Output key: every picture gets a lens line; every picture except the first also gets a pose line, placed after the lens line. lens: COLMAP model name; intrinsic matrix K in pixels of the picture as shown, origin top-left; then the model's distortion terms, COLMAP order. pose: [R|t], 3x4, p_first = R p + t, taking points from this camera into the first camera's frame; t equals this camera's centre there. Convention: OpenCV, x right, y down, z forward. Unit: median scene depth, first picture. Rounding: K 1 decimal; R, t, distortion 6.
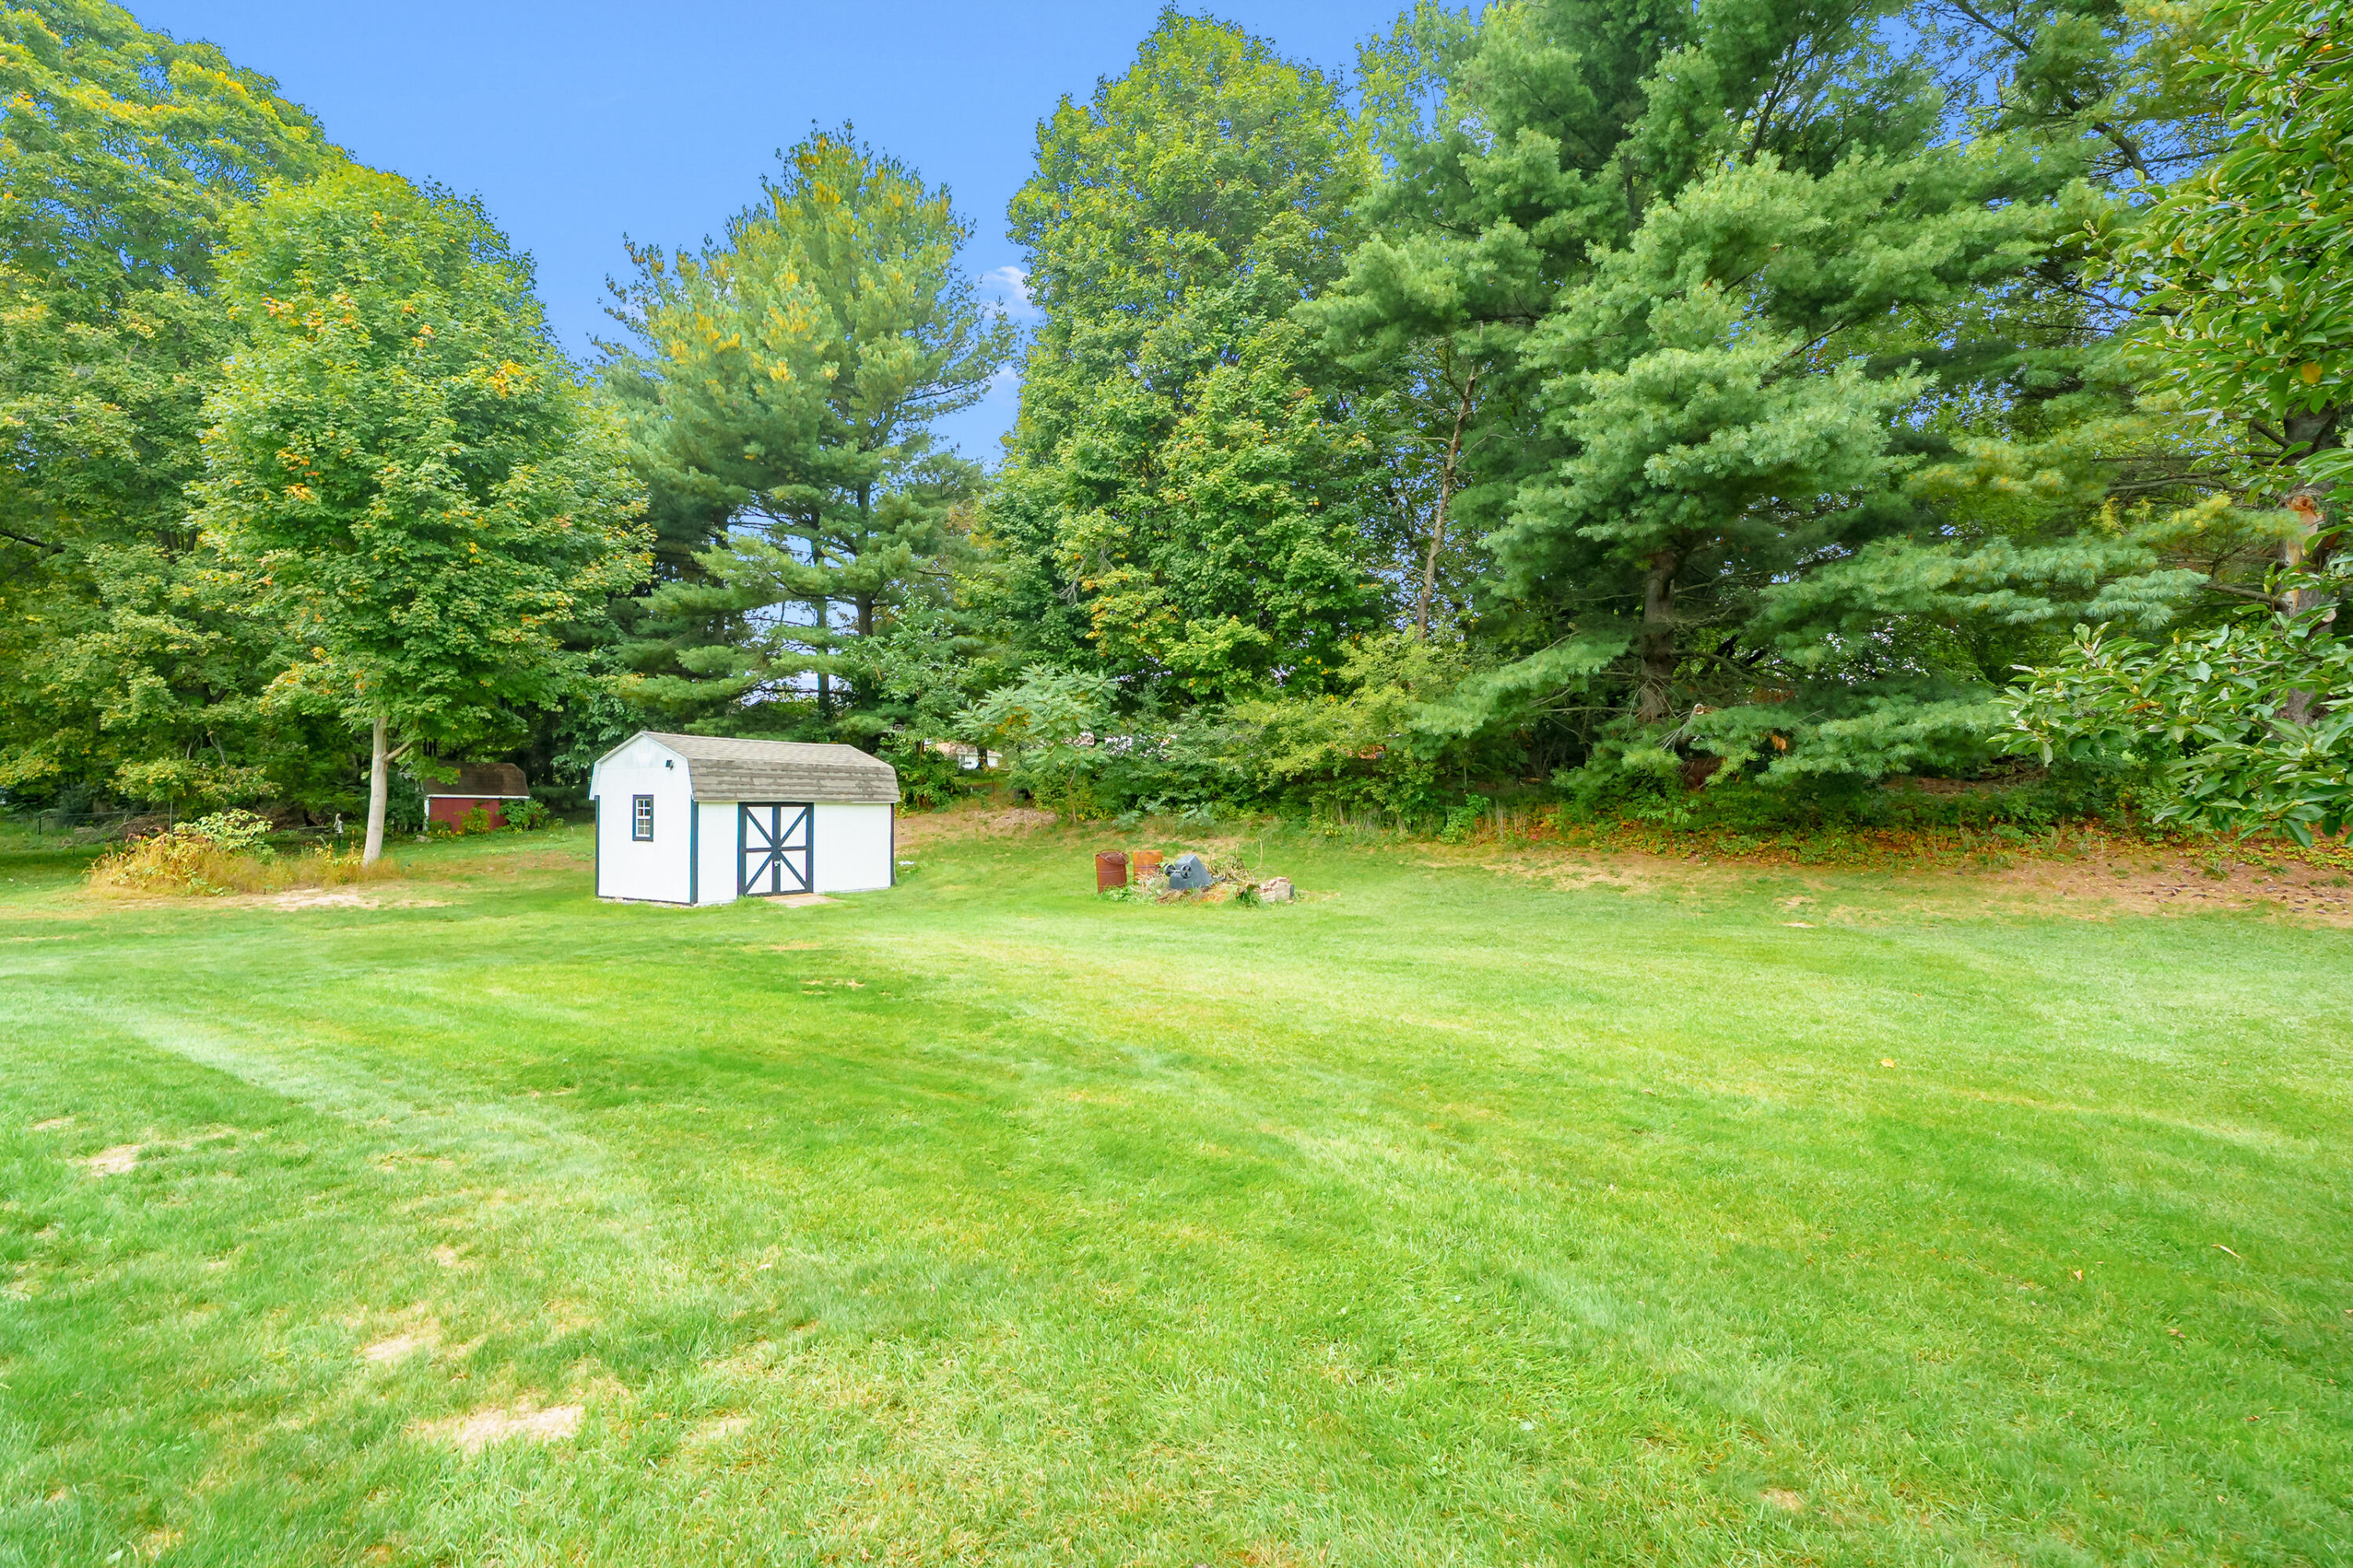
lens RADIAL K [[1088.9, 0, 1187.6], [0, 1088.9, 778.2], [0, 0, 1]] dist [-0.007595, 0.002732]
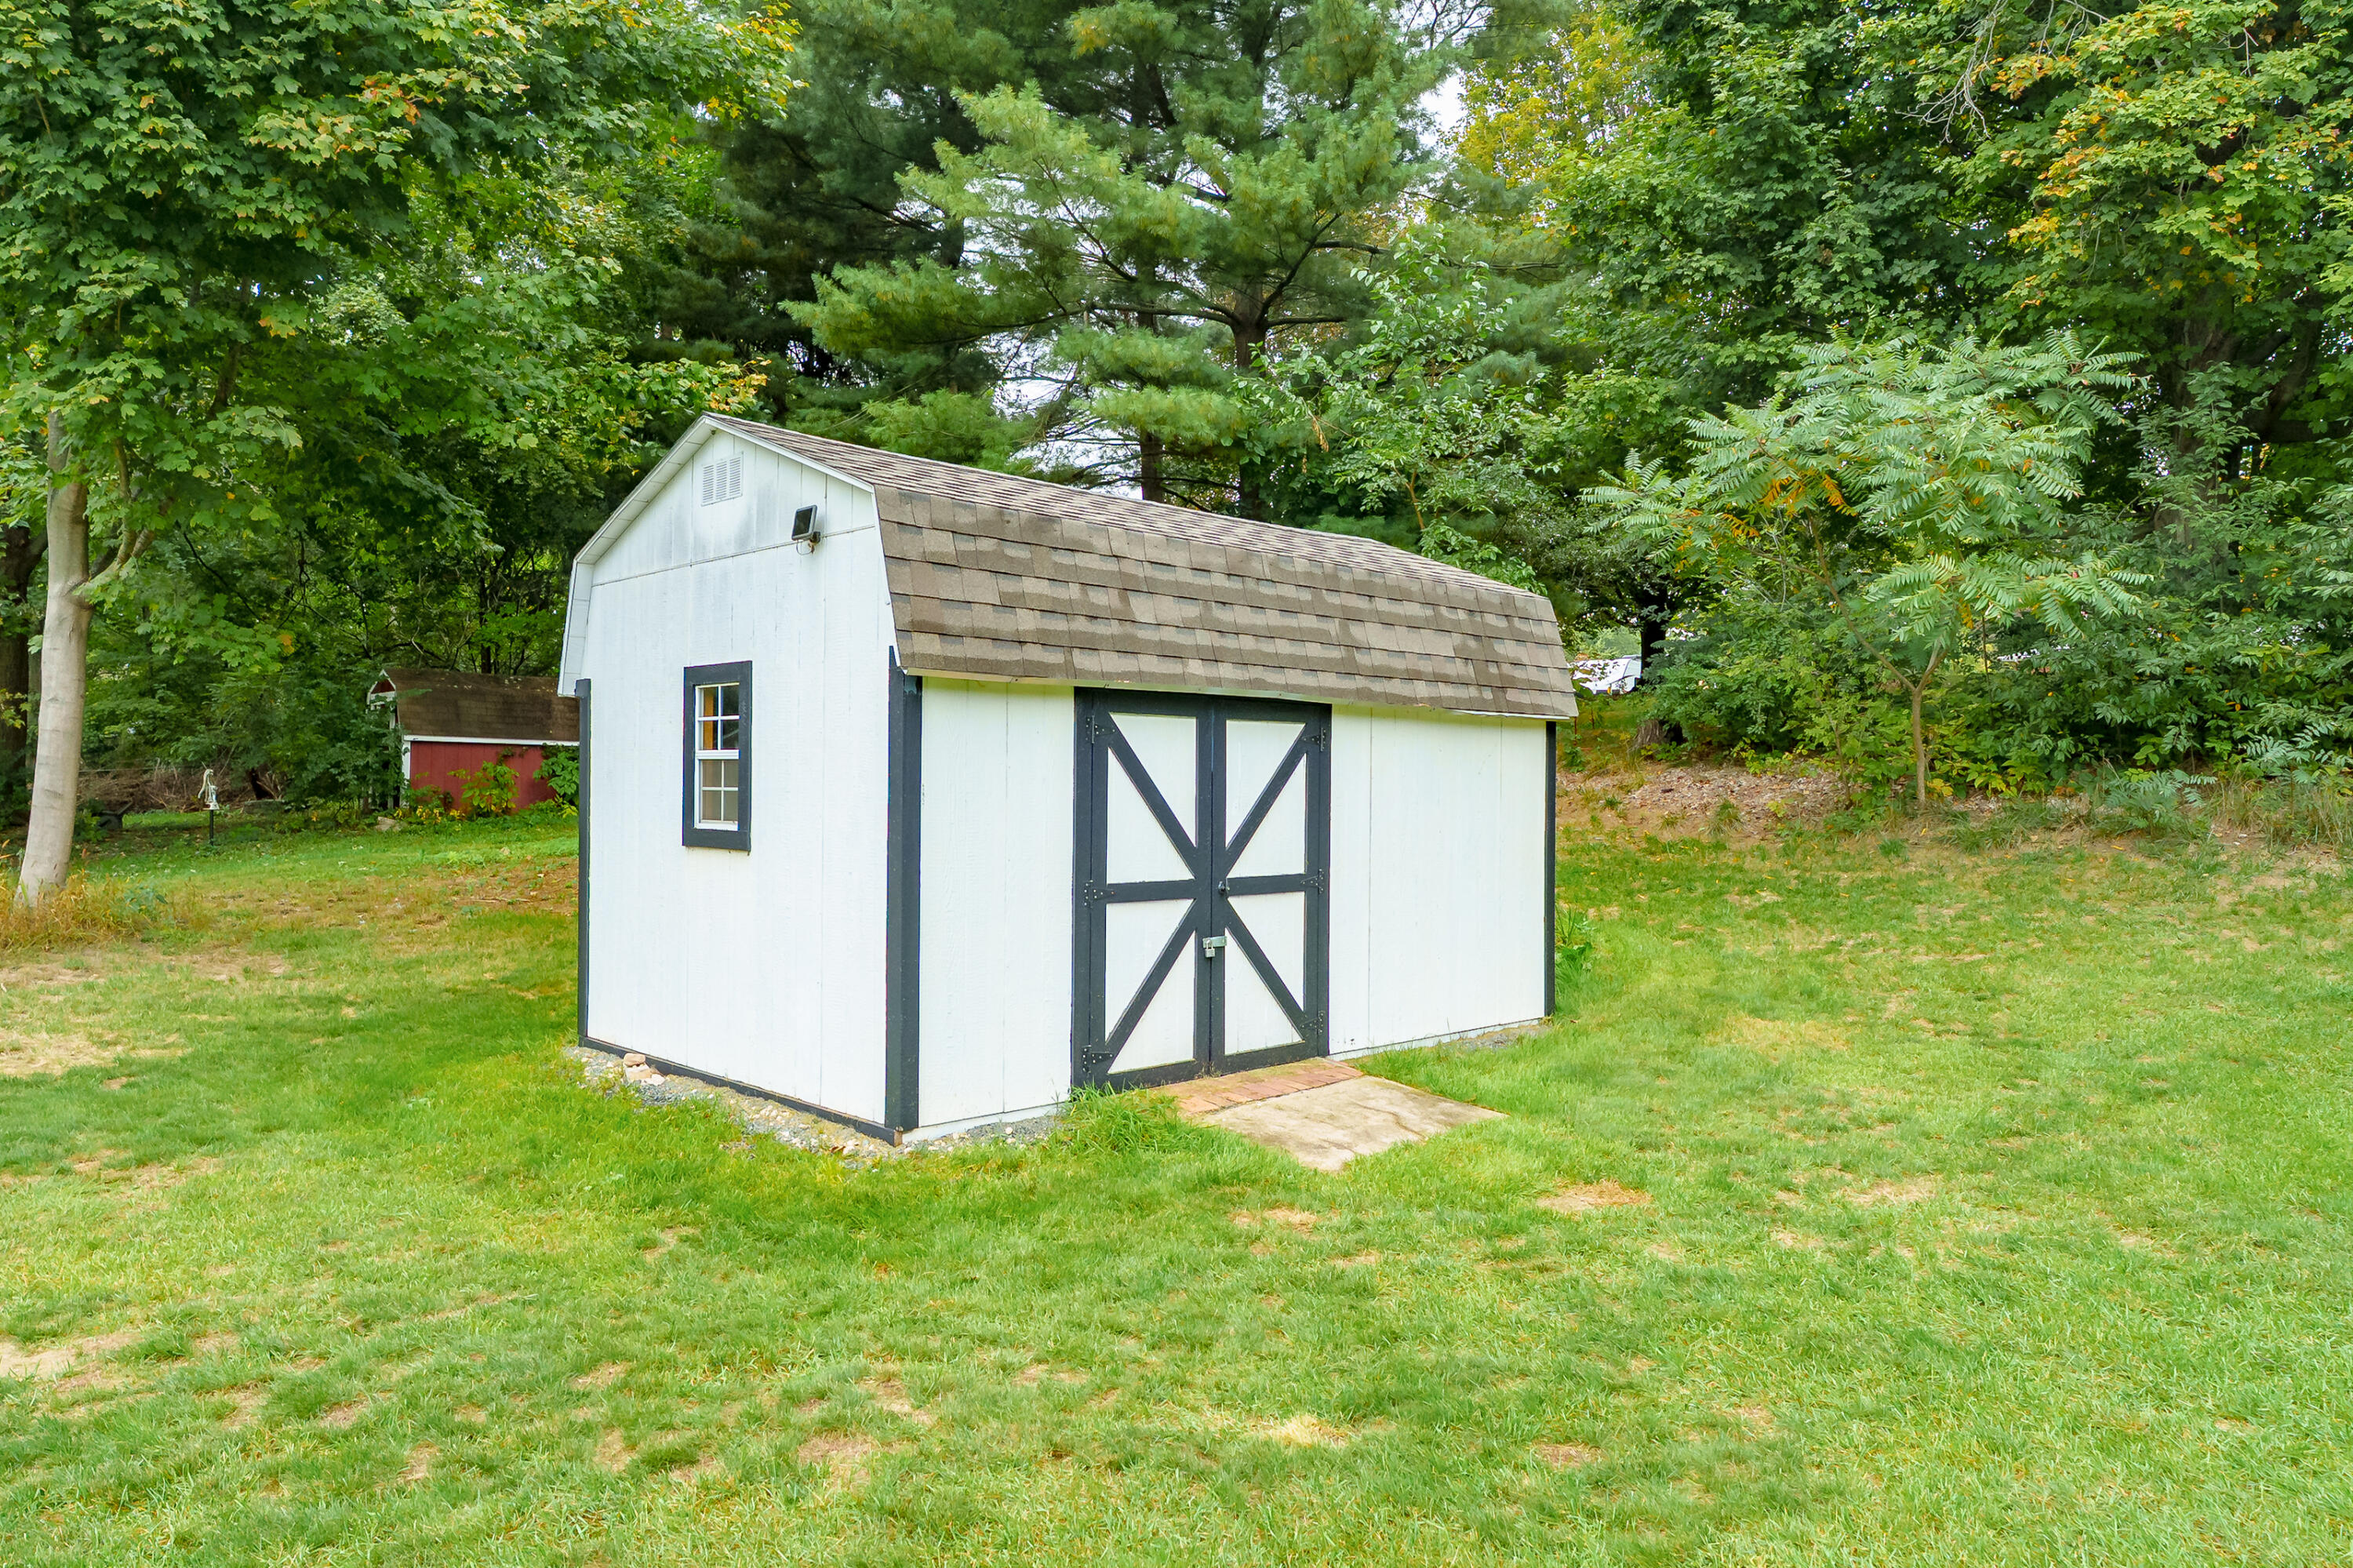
lens RADIAL K [[1596.2, 0, 1178.3], [0, 1596.2, 783.3], [0, 0, 1]] dist [-0.004349, 0.000202]
pose [[0.967812, 0.008077, -0.251544, -0.230070], [-0.002444, 0.999739, 0.022697, 0.025954], [0.251661, -0.021351, 0.967580, 0.506598]]
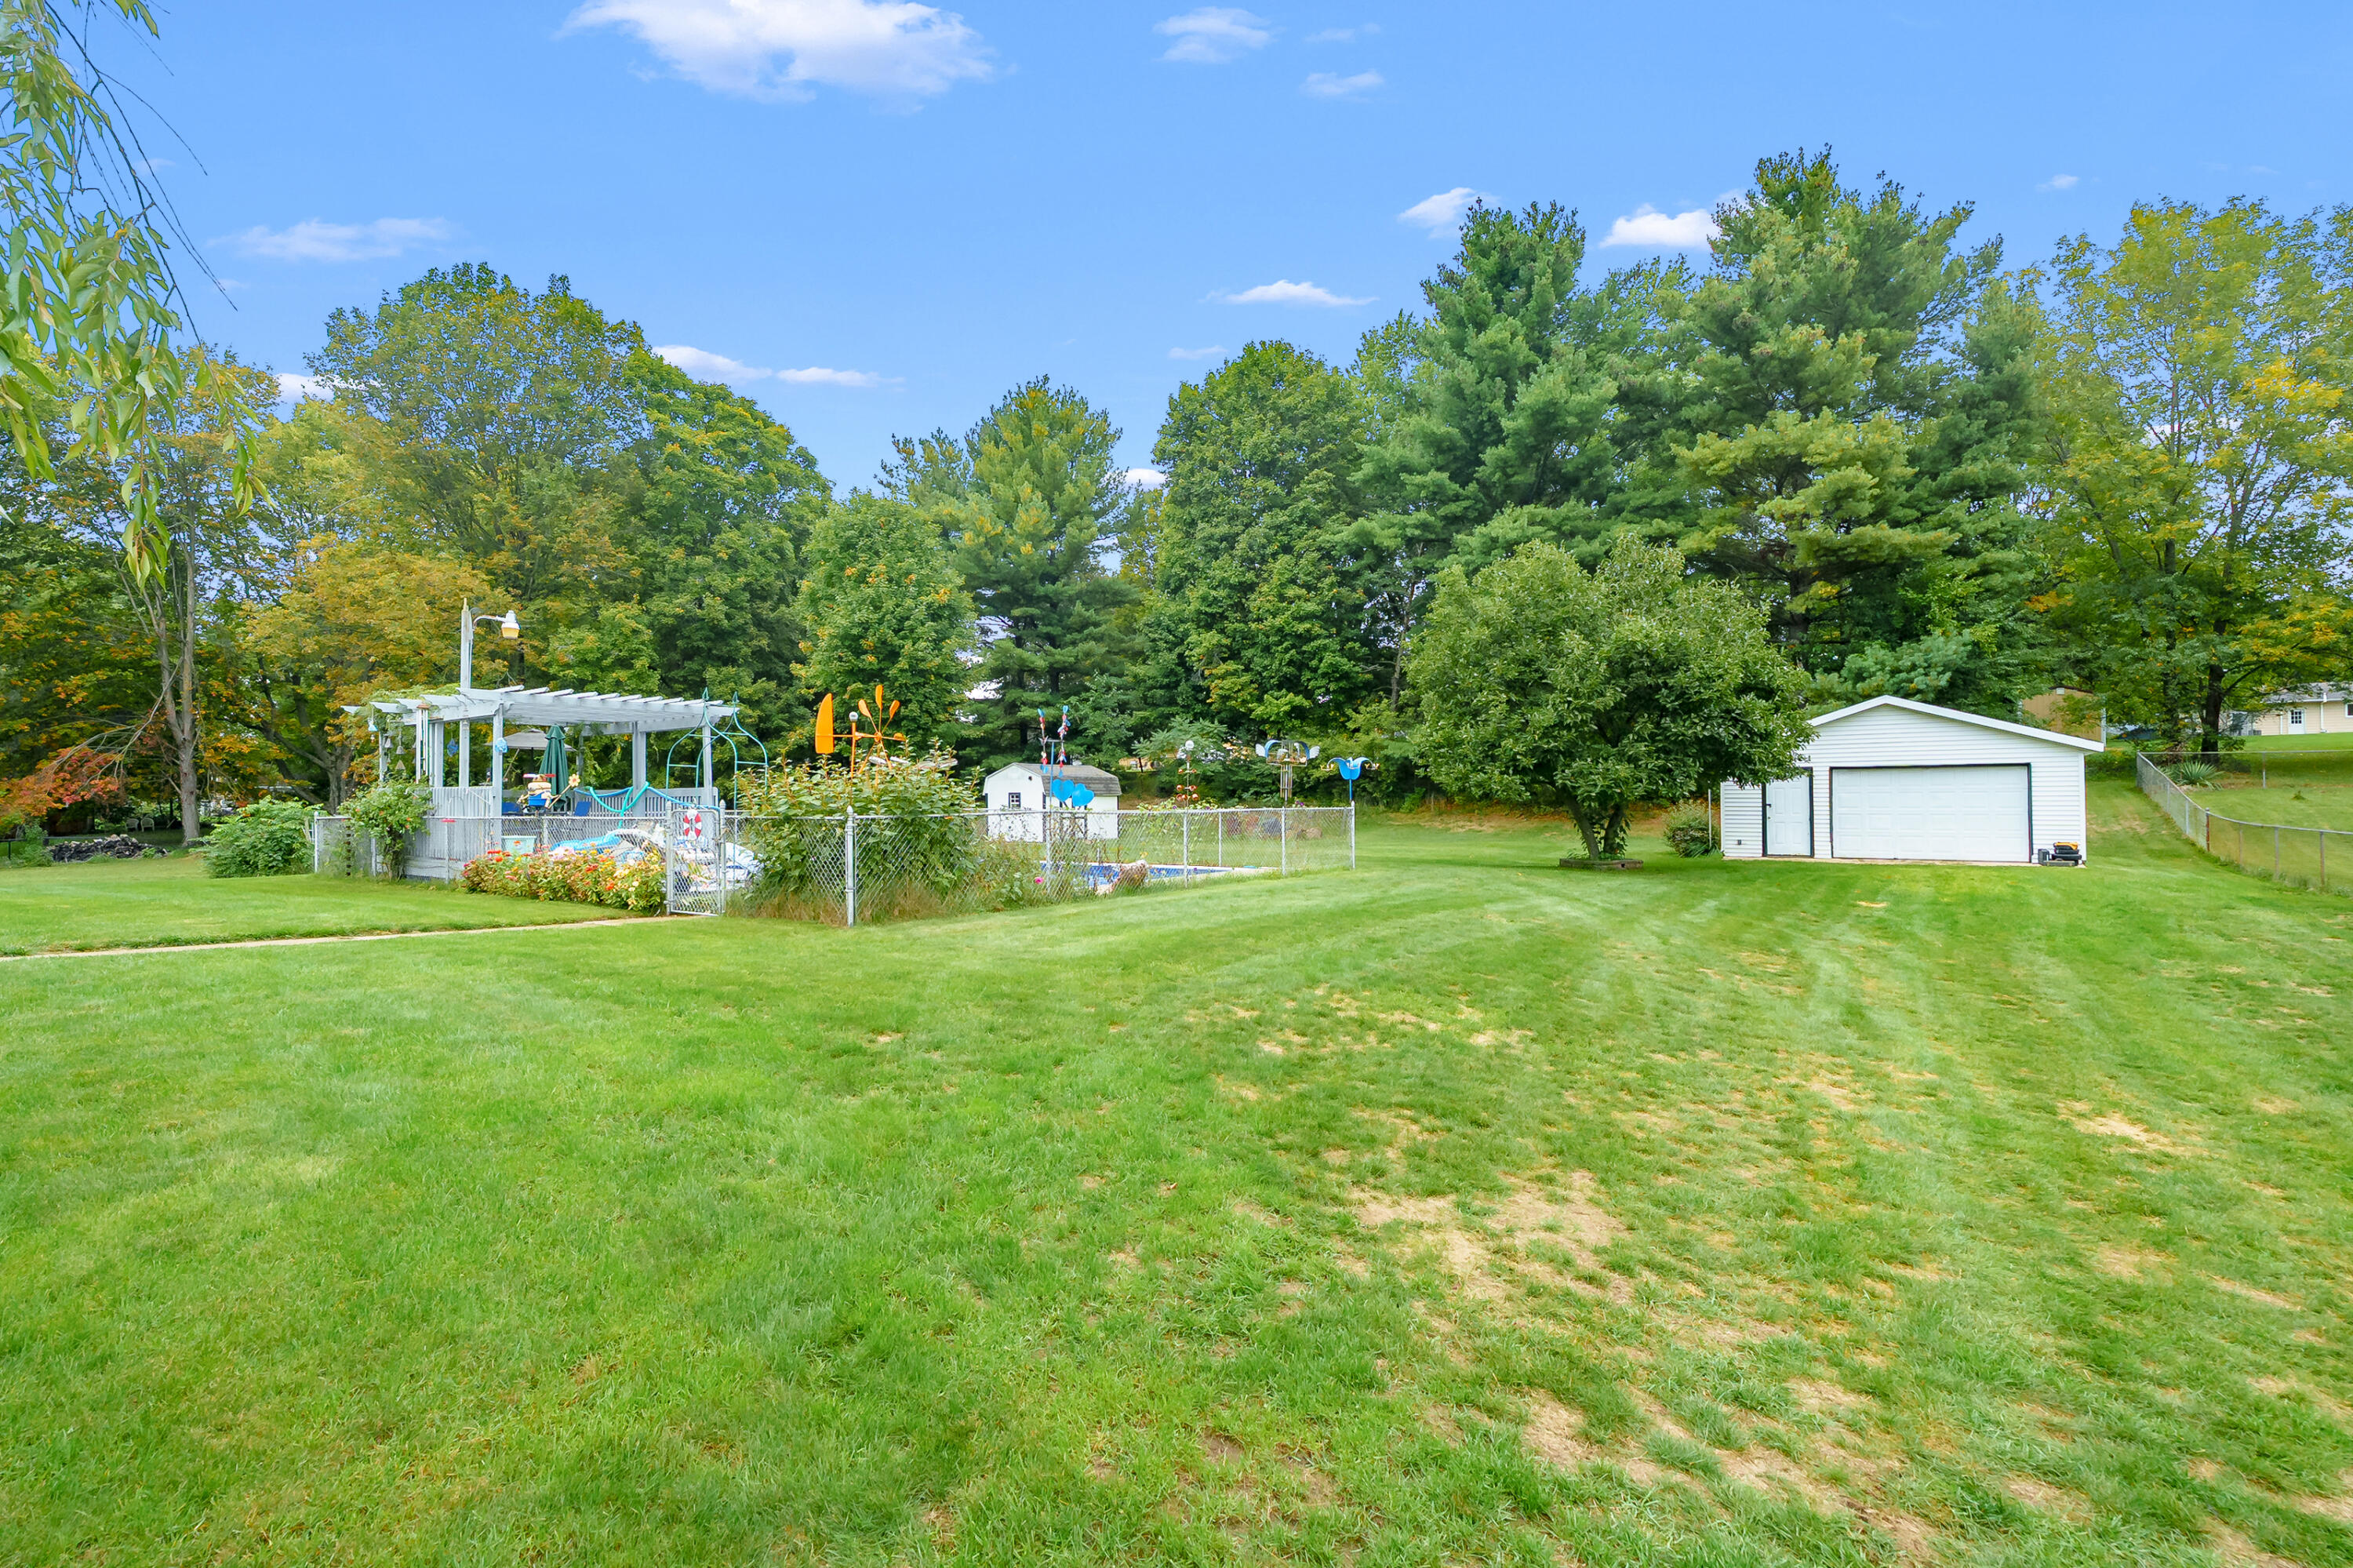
lens RADIAL K [[1088.9, 0, 1145.4], [0, 1088.9, 800.1], [0, 0, 1]] dist [-0.007595, 0.002732]
pose [[0.996955, -0.009723, -0.077377, -0.060993], [0.011824, 0.999573, 0.026733, -0.018343], [0.077084, -0.027567, 0.996643, -0.852298]]
